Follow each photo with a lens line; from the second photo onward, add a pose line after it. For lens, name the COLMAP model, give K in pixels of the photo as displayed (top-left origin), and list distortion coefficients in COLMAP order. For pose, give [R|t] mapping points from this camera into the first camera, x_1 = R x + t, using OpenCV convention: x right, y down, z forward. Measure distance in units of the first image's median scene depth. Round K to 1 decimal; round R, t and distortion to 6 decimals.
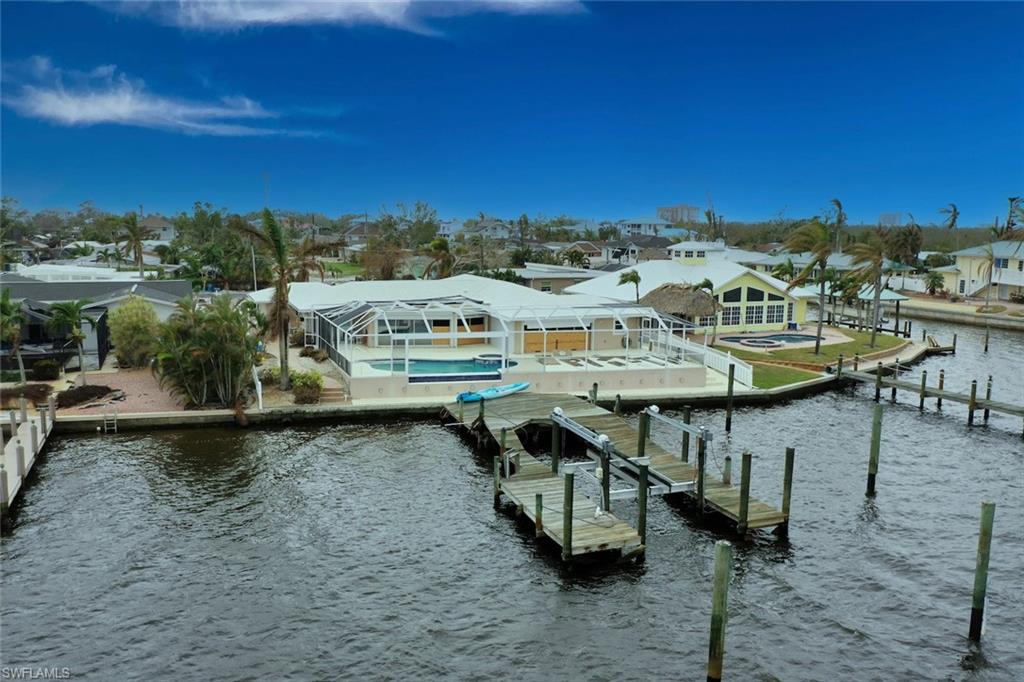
lens RADIAL K [[798.3, 0, 512.0], [0, 798.3, 341.0], [0, 0, 1]] dist [-0.002798, -0.002515]
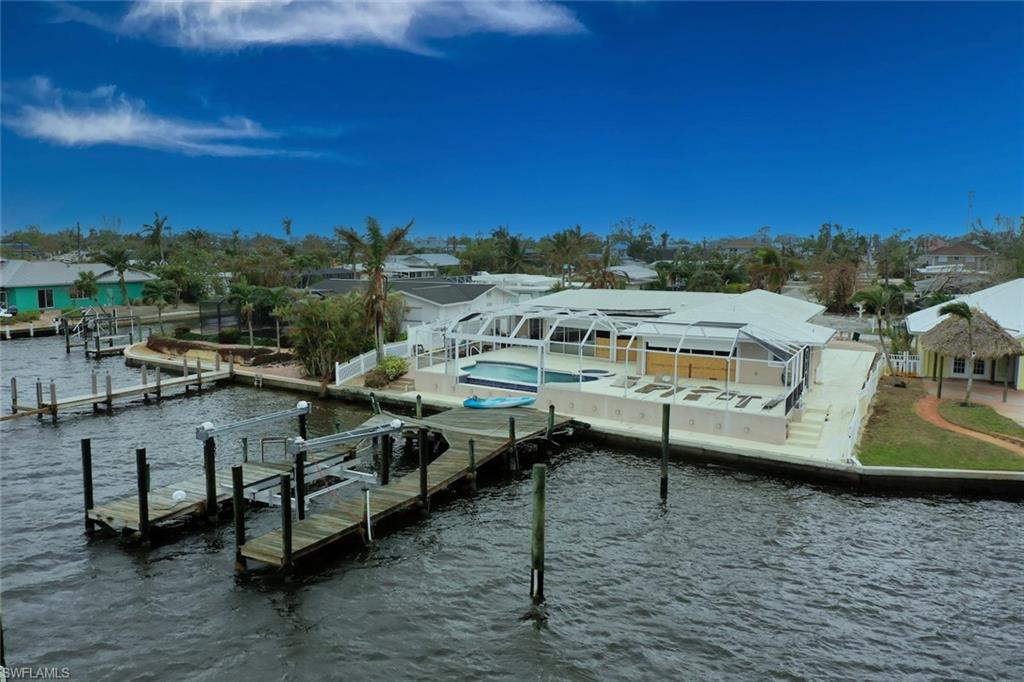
lens RADIAL K [[798.3, 0, 512.0], [0, 798.3, 341.0], [0, 0, 1]] dist [-0.002798, -0.002515]
pose [[0.659499, 0.080464, -0.747386, 0.643416], [-0.104269, 0.994435, 0.015055, -0.021356], [0.744438, 0.068000, 0.664219, 0.368252]]
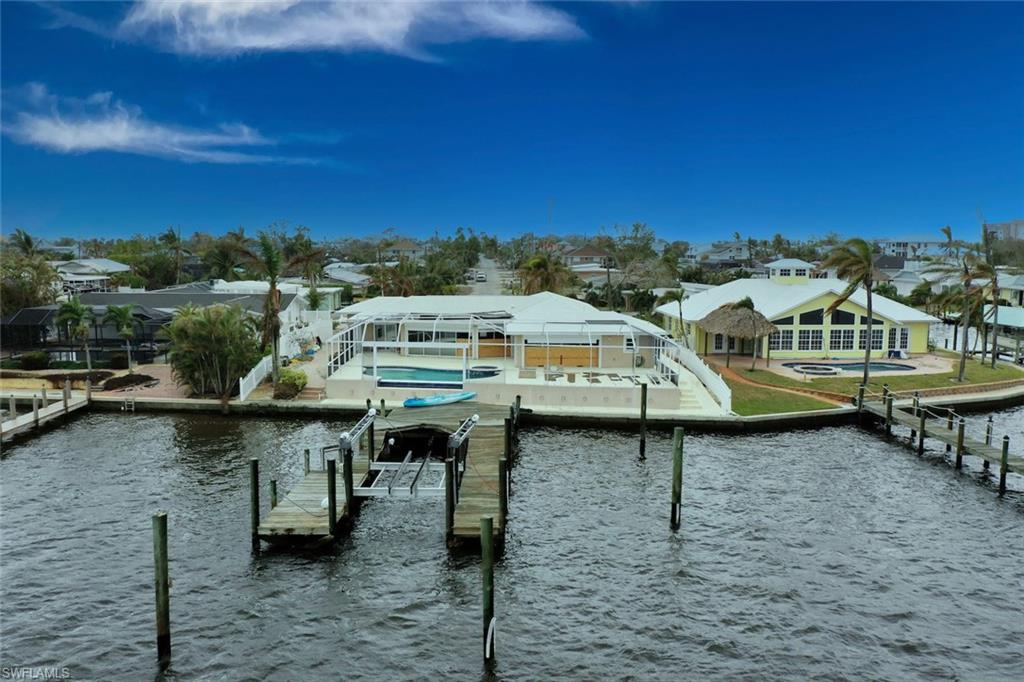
lens RADIAL K [[798.3, 0, 512.0], [0, 798.3, 341.0], [0, 0, 1]] dist [-0.002798, -0.002515]
pose [[0.934089, 0.032408, -0.355568, 0.416783], [-0.042166, 0.998916, -0.019728, 0.003453], [0.354543, 0.033420, 0.934442, 0.041962]]
